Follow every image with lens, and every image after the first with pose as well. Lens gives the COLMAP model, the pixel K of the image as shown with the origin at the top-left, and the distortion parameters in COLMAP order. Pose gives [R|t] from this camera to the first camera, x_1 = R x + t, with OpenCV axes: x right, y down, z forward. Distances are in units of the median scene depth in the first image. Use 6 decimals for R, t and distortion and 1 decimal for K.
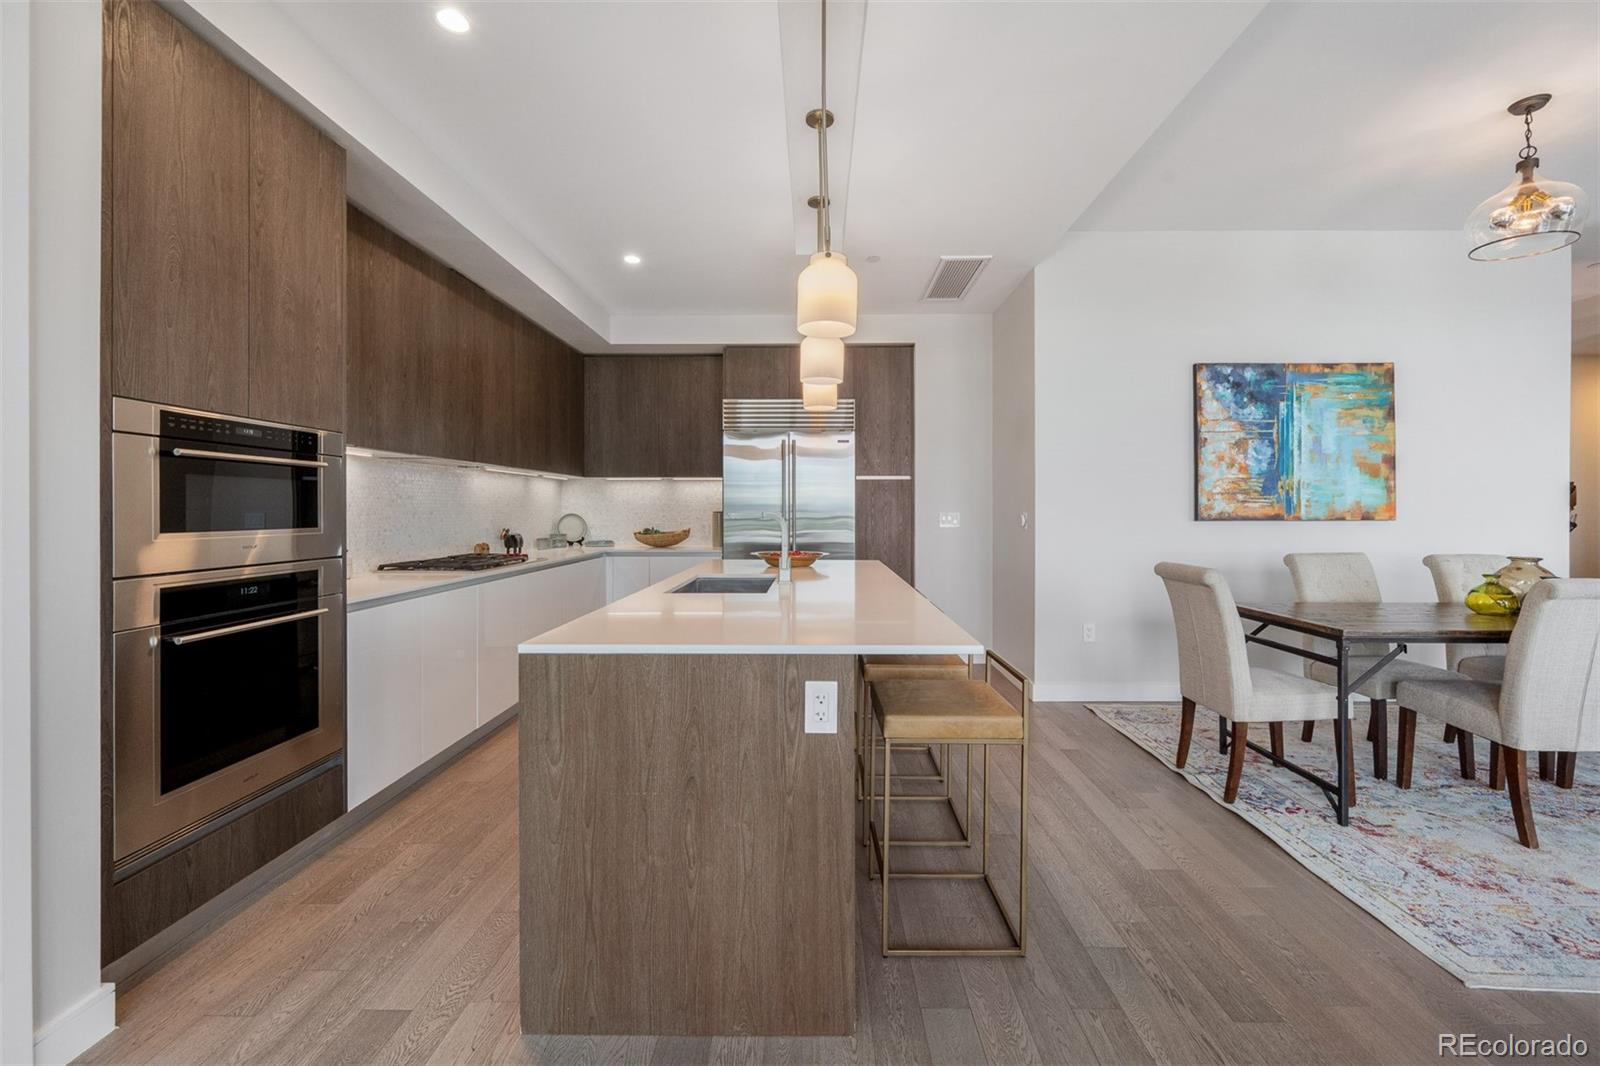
lens RADIAL K [[615.0, 0, 829.7], [0, 615.0, 513.1], [0, 0, 1]] dist [-0.002495, -0.000032]
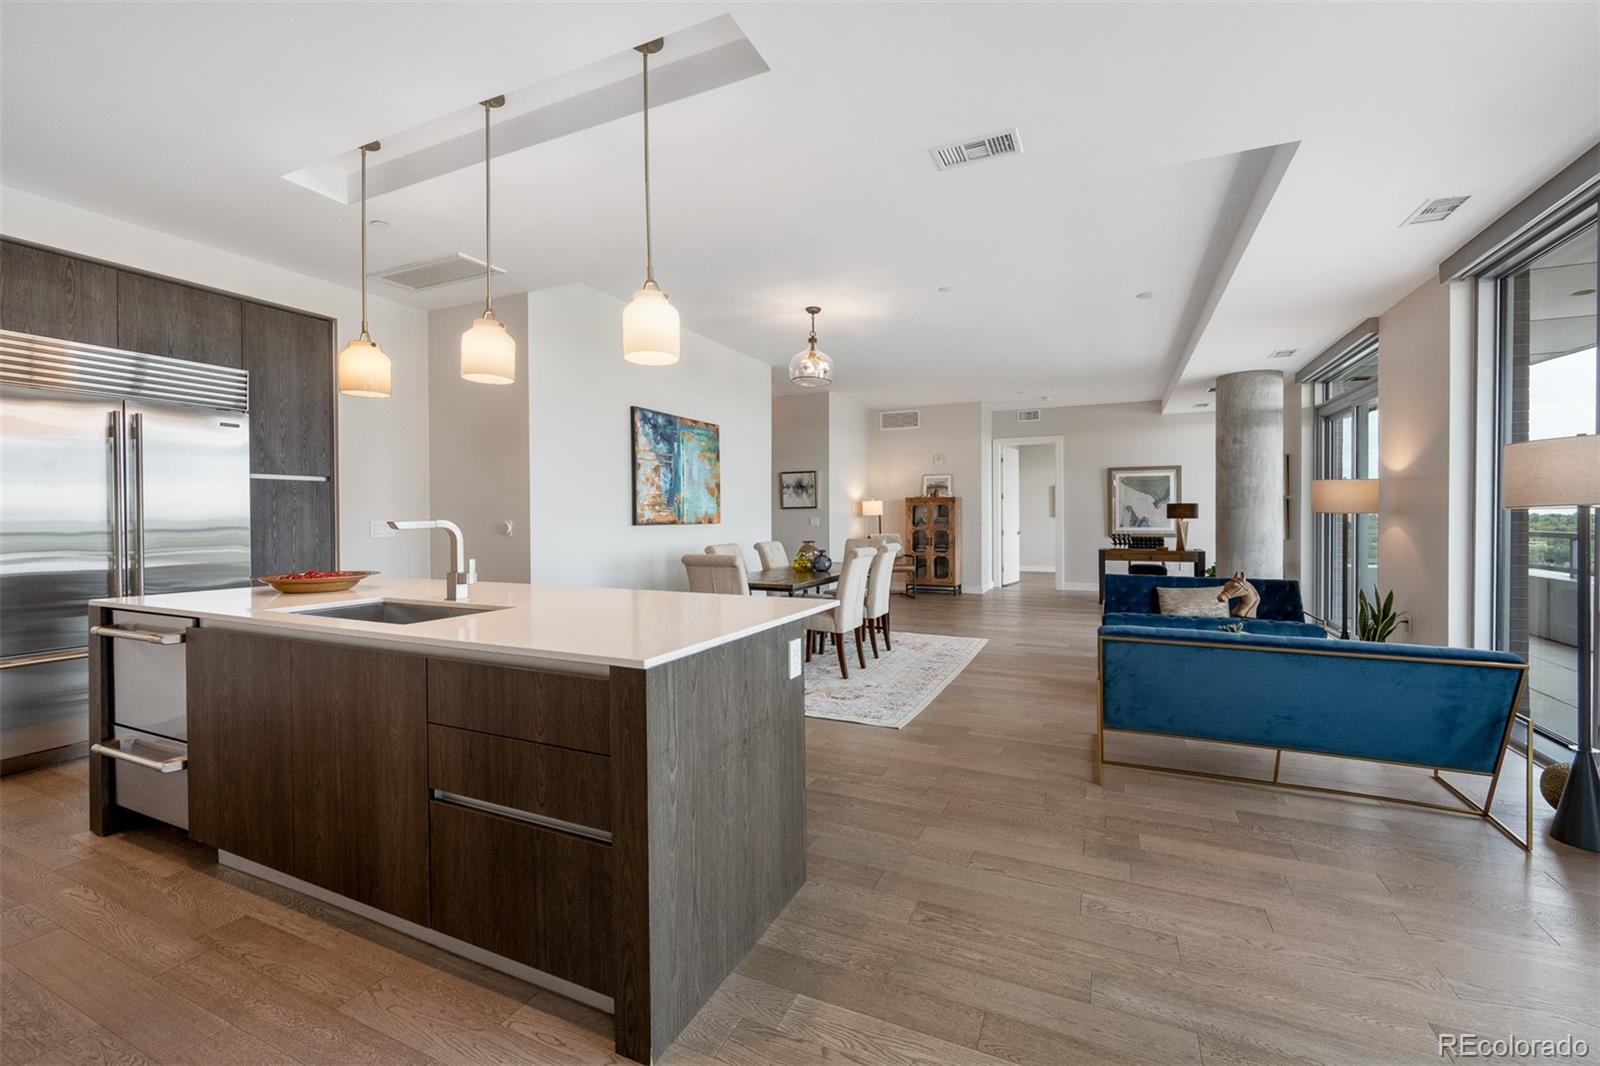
lens RADIAL K [[600.1, 0, 766.9], [0, 600.1, 520.9], [0, 0, 1]] dist [-0.002081, -0.000035]
pose [[0.486840, -0.008101, 0.873454, -0.393679], [0.008479, 0.999954, 0.004548, -0.000756], [-0.873450, 0.005192, 0.486886, 0.124679]]
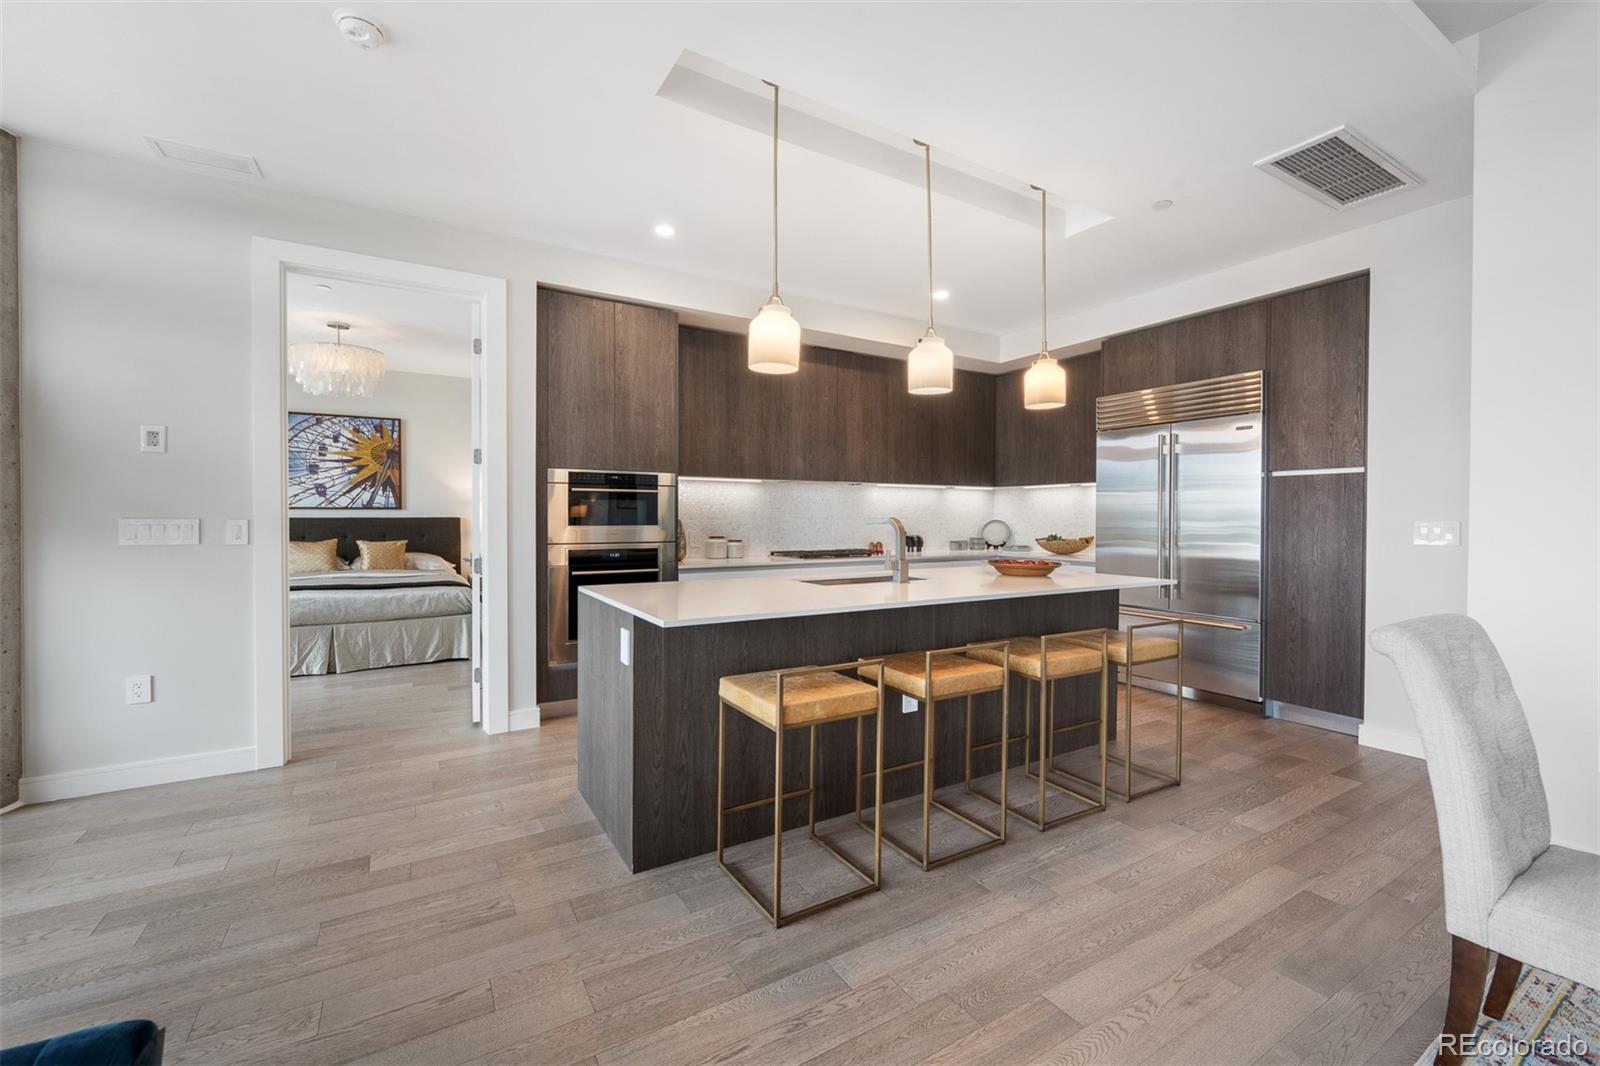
lens RADIAL K [[615.4, 0, 819.2], [0, 615.4, 519.8], [0, 0, 1]] dist [0.000988, 0.000051]
pose [[0.570831, 0.007113, -0.821037, 0.476902], [-0.007086, 0.999968, 0.003736, -0.001704], [0.821037, 0.003685, 0.570863, 0.166993]]
